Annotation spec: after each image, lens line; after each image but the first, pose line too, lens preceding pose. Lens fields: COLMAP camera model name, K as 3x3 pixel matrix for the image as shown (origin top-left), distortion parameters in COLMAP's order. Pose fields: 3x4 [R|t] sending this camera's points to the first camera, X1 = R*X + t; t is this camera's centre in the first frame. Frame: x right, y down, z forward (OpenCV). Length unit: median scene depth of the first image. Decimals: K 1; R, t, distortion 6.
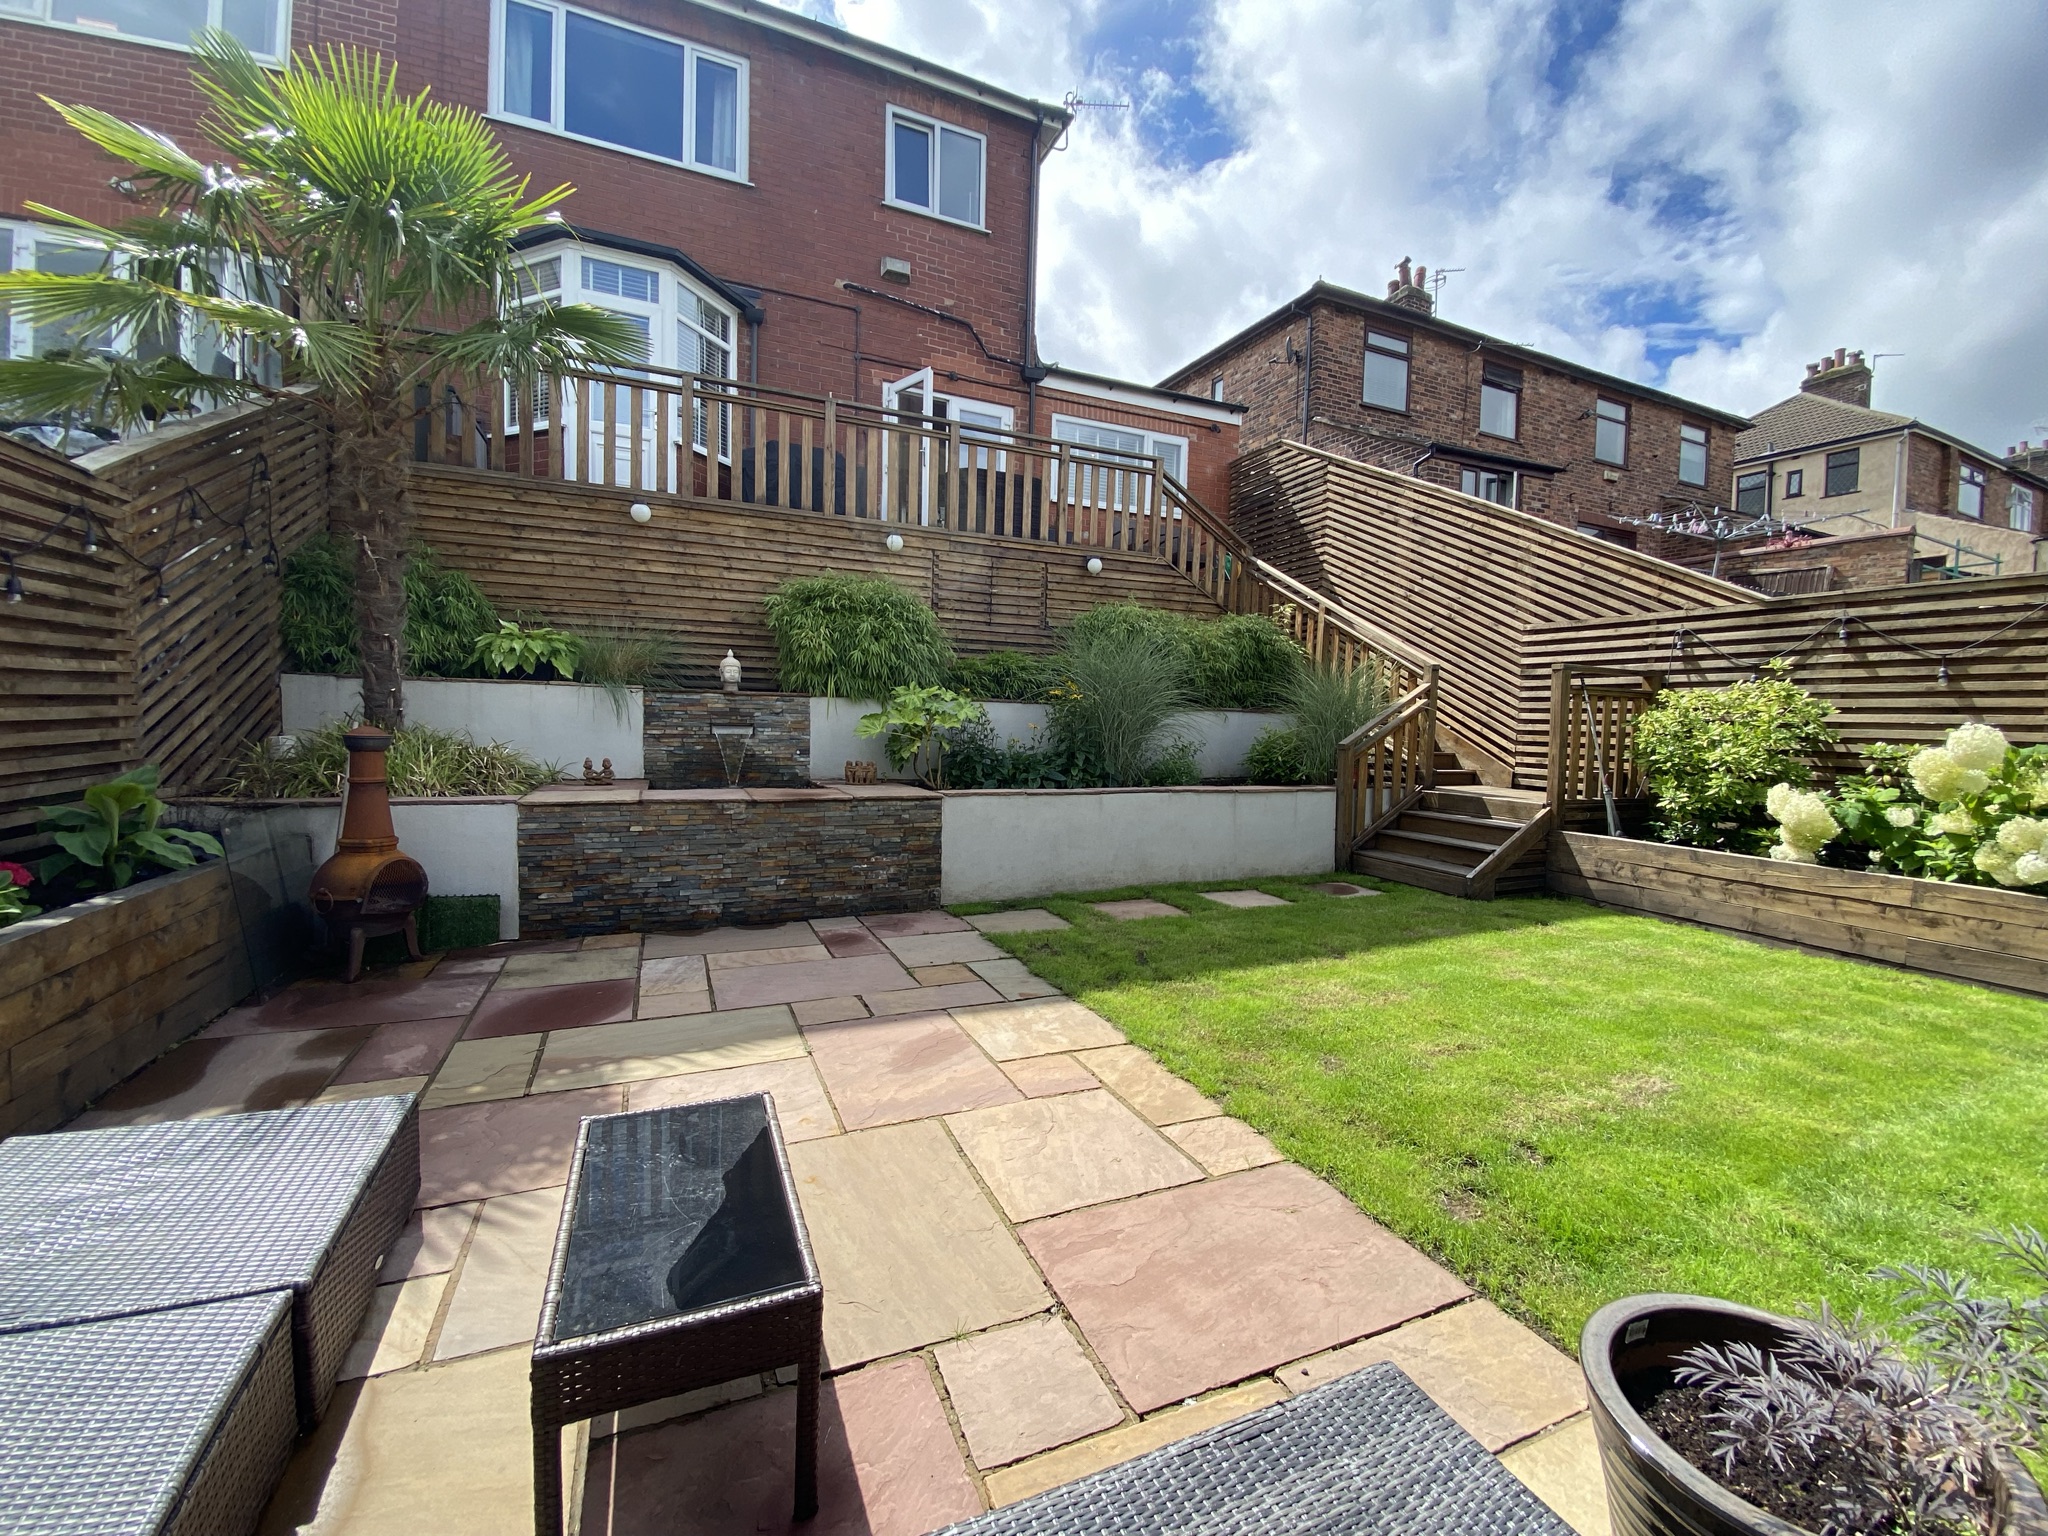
lens RADIAL K [[837.2, 0, 1023.1], [0, 837.2, 767.0], [0, 0, 1]] dist [-0.001695, -0.007196]
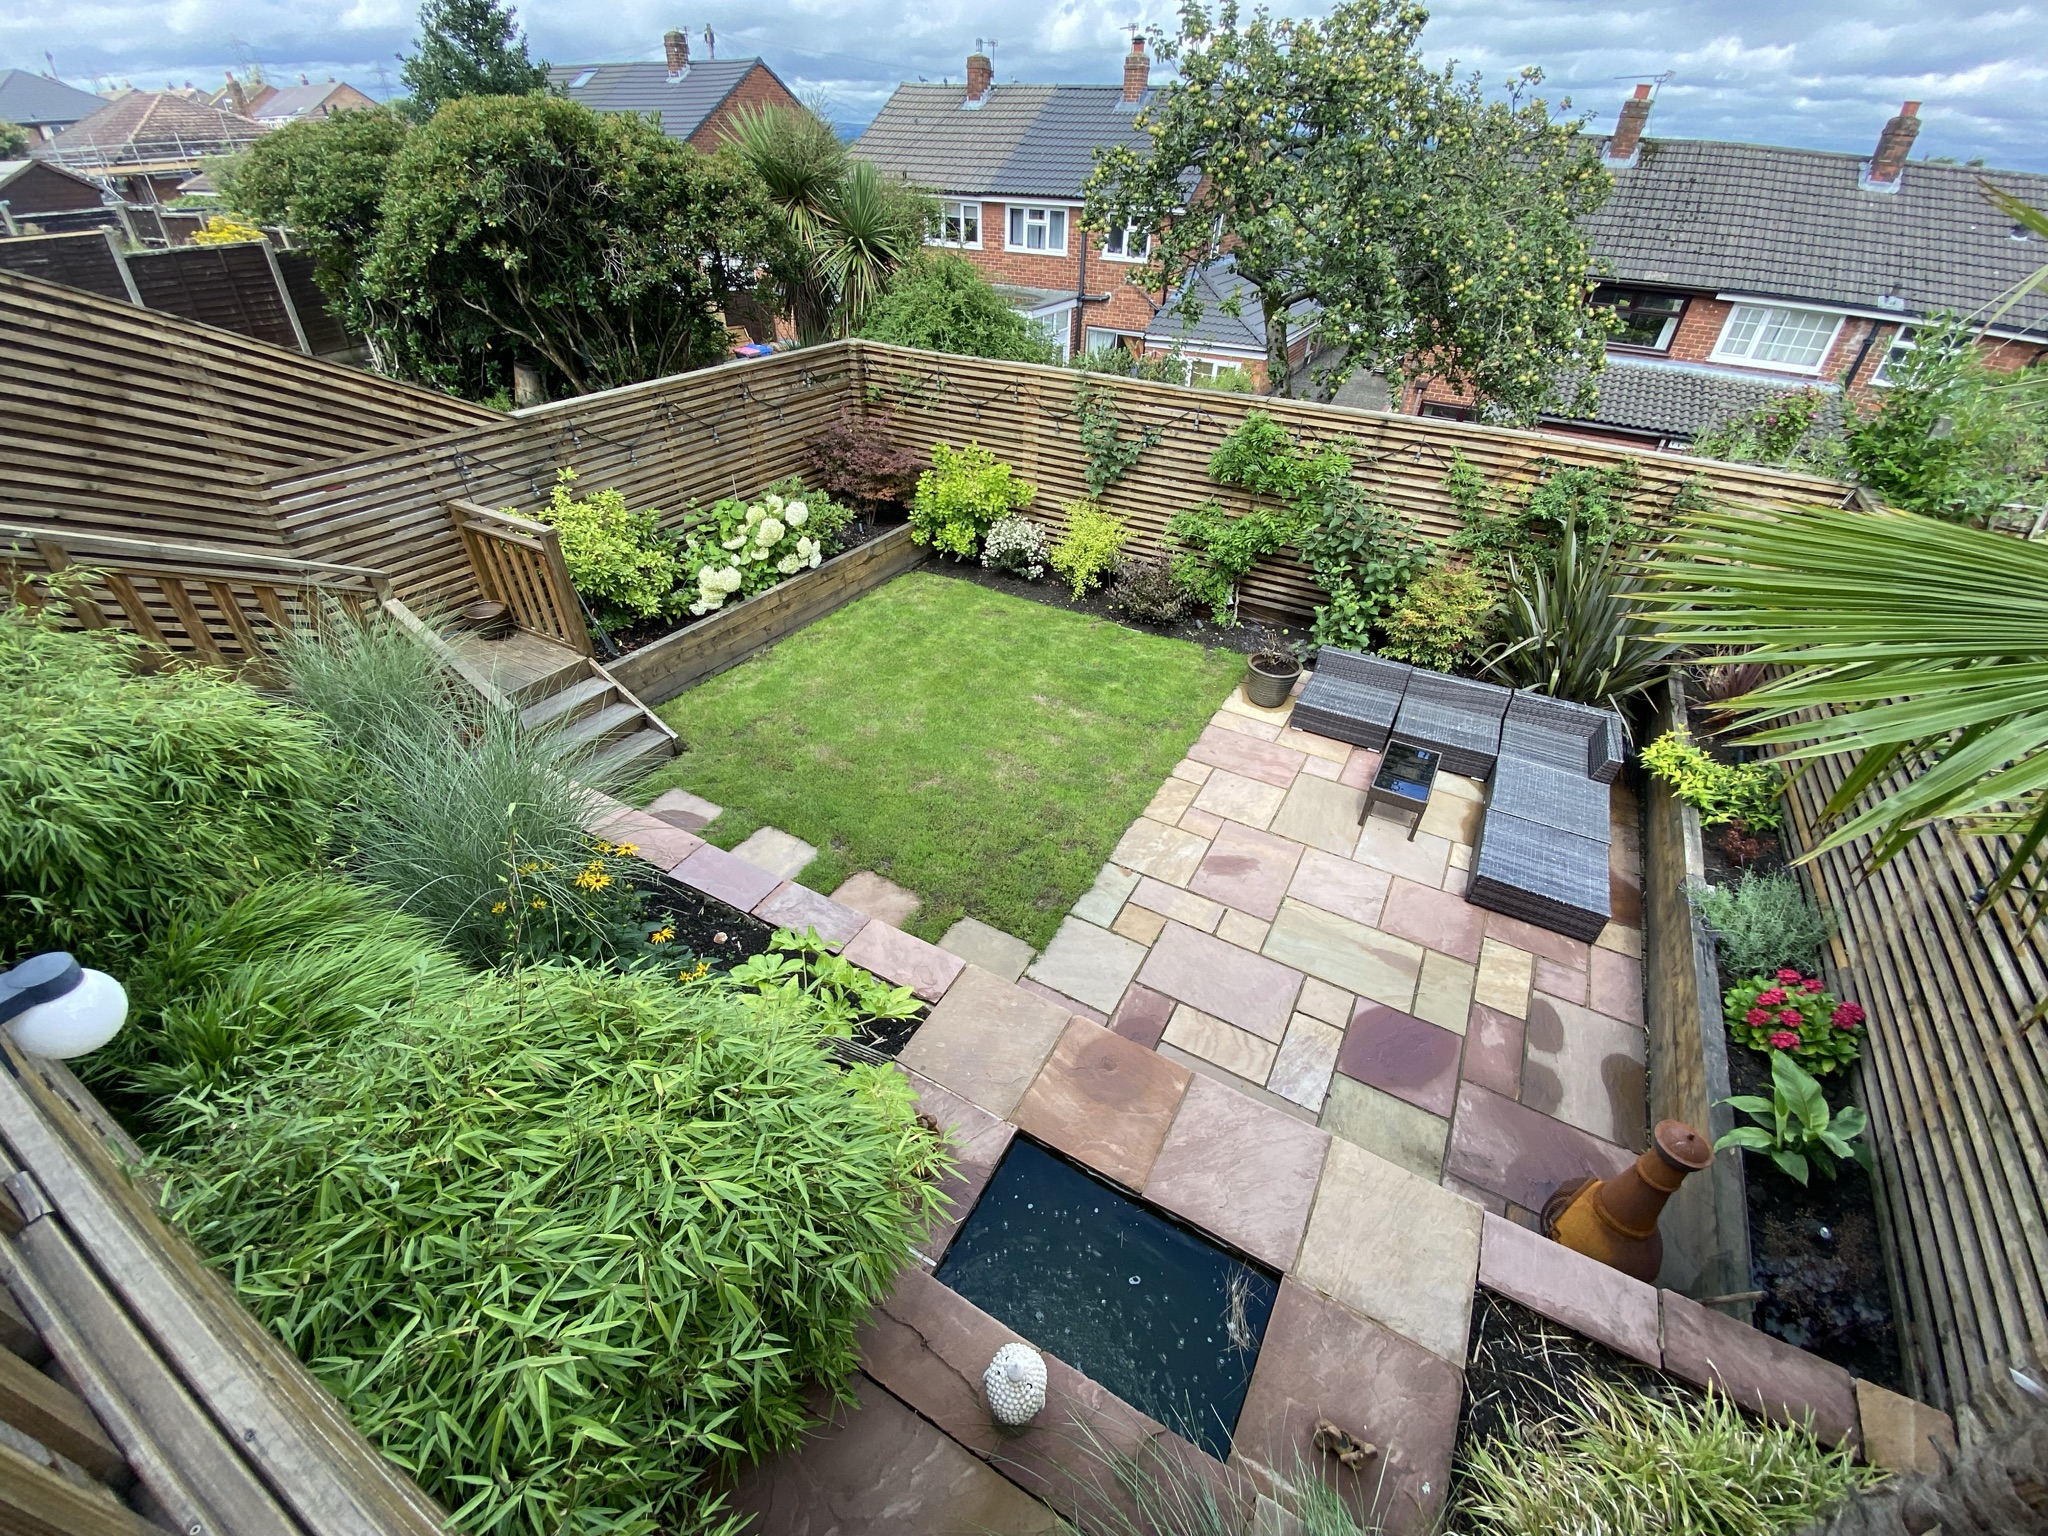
lens RADIAL K [[837.2, 0, 1013.6], [0, 837.2, 760.5], [0, 0, 1]] dist [-0.001695, -0.007196]
pose [[-0.586183, -0.506522, 0.632317, -0.402713], [0.010657, 0.775578, 0.631162, -0.467122], [-0.810108, 0.376715, -0.449233, 0.964585]]
